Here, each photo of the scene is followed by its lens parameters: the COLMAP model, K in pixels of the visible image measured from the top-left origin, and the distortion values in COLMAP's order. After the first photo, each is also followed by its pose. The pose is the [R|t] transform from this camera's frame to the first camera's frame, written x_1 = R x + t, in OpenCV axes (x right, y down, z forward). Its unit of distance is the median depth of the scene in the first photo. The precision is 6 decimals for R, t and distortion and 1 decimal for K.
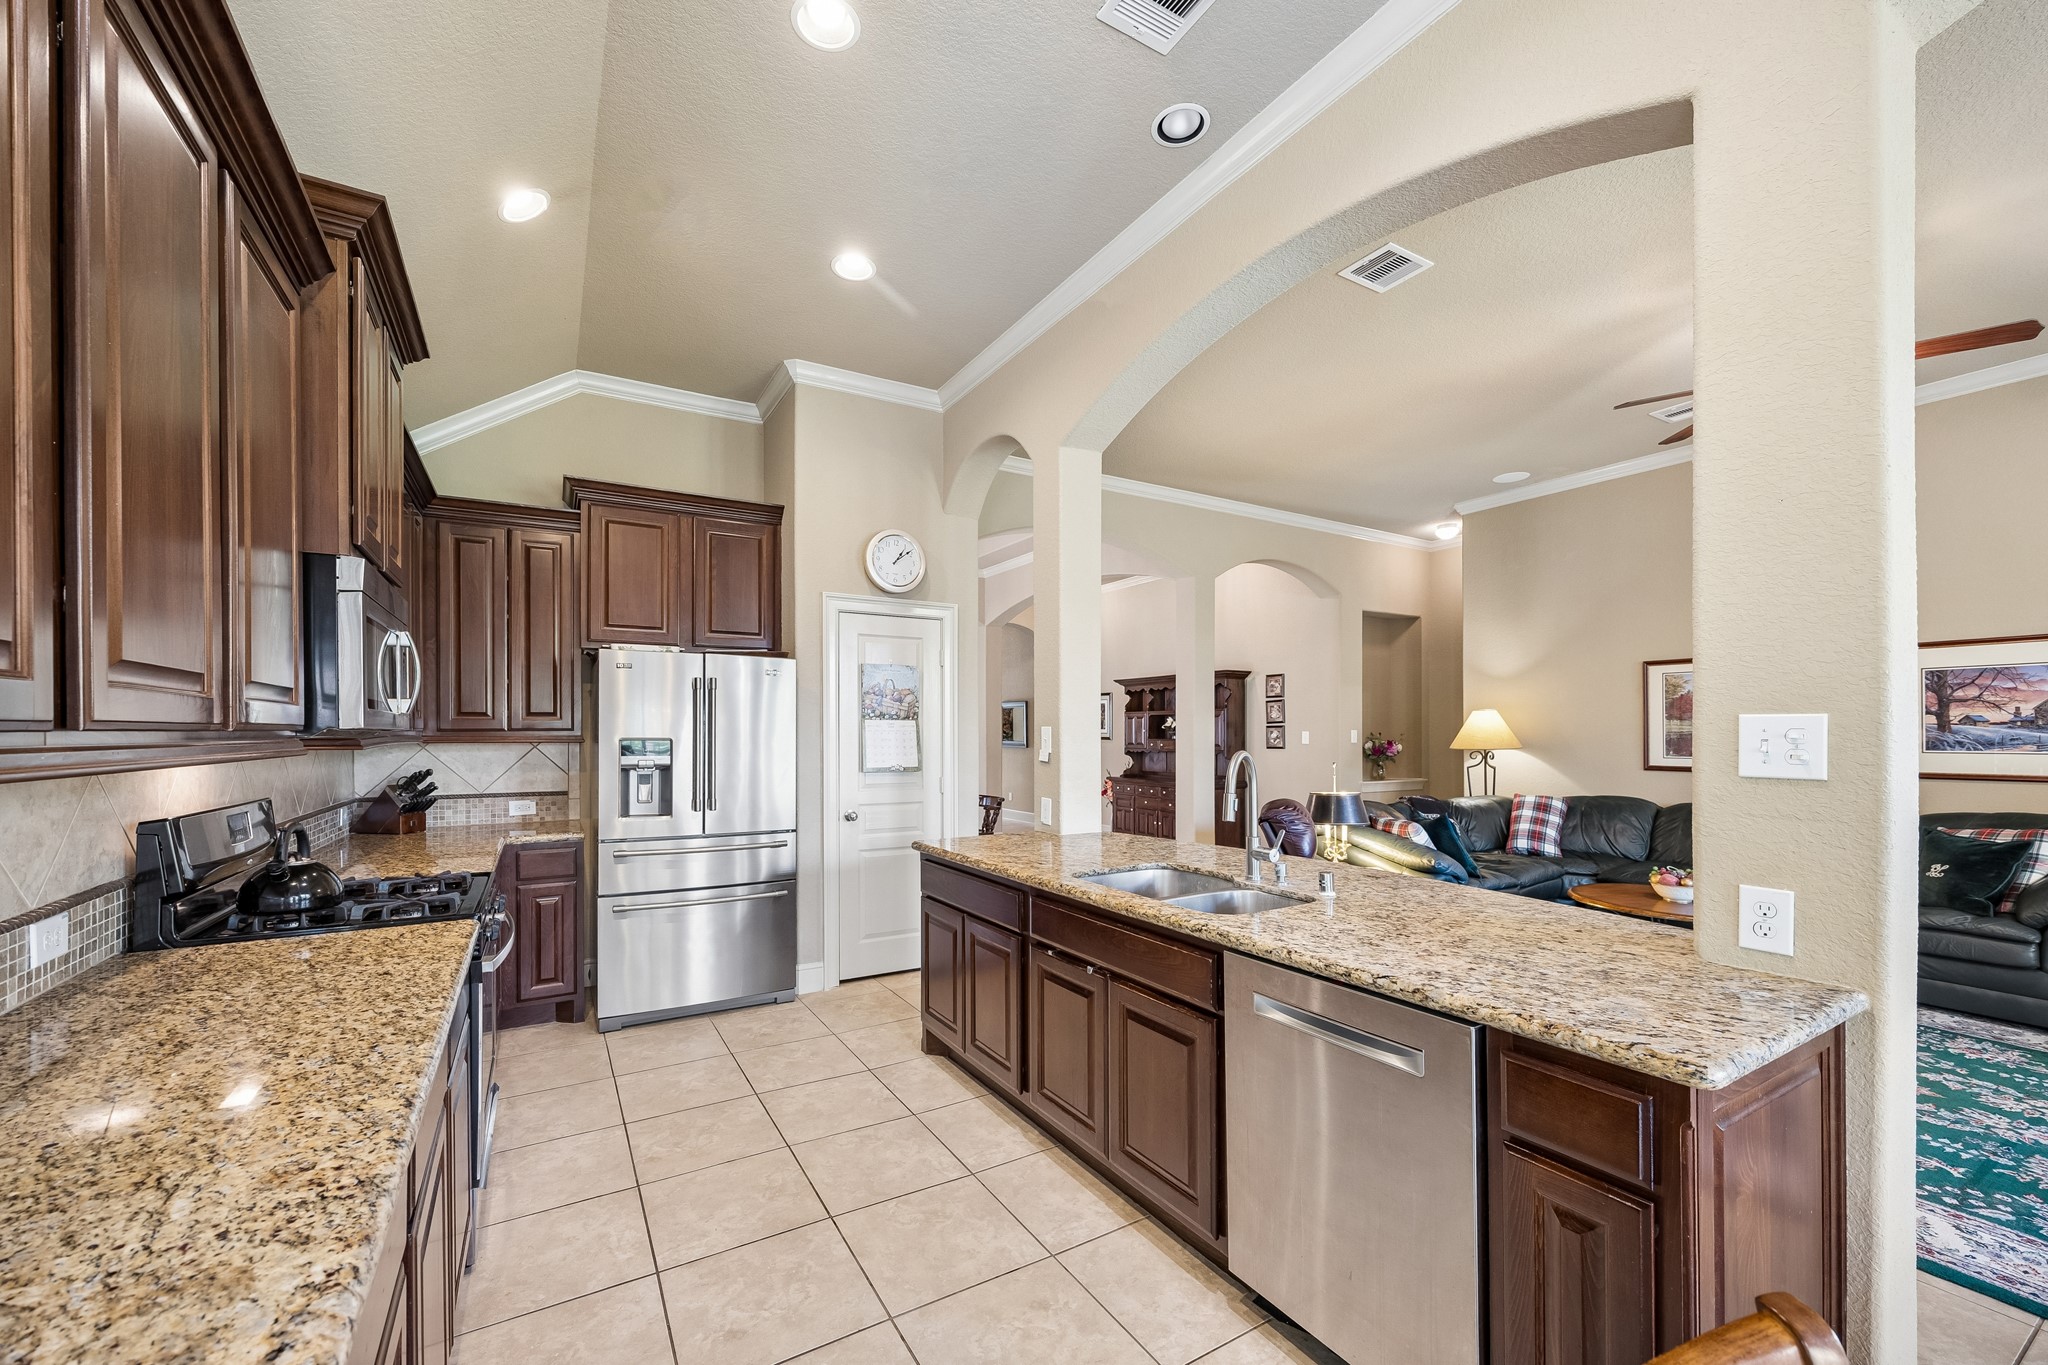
lens RADIAL K [[784.1, 0, 1013.1], [0, 784.1, 734.5], [0, 0, 1]] dist [0.000651, 0.000448]
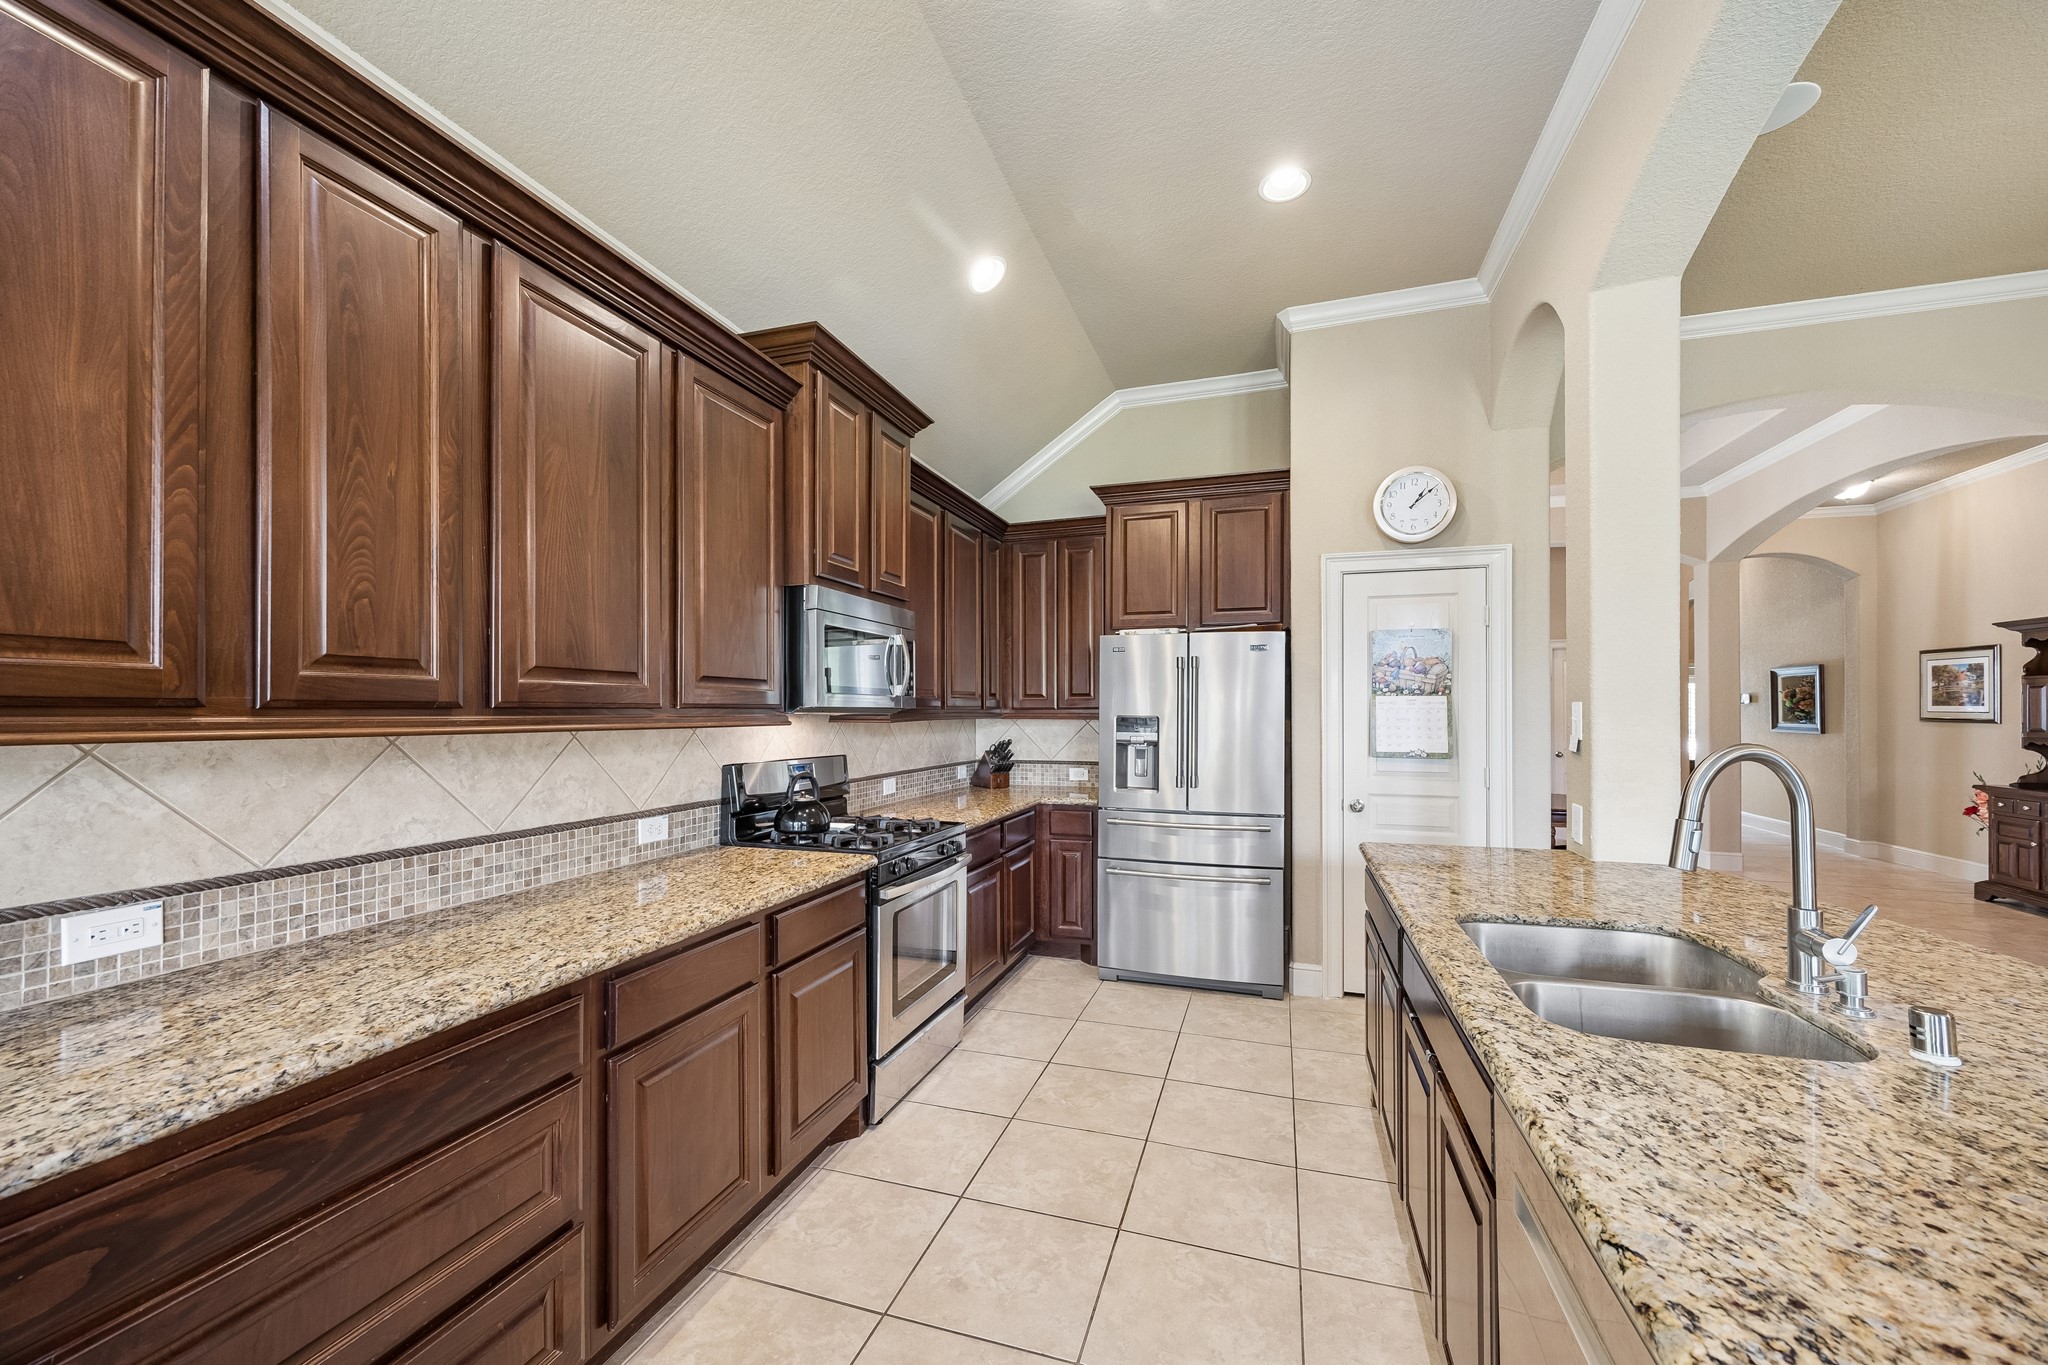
lens RADIAL K [[784.1, 0, 1037.5], [0, 784.1, 710.0], [0, 0, 1]] dist [0.000651, 0.000448]
pose [[0.671368, -0.000074, -0.741124, 0.216009], [-0.002597, 0.999994, -0.002452, -0.000209], [0.741120, 0.003571, 0.671363, 0.163342]]
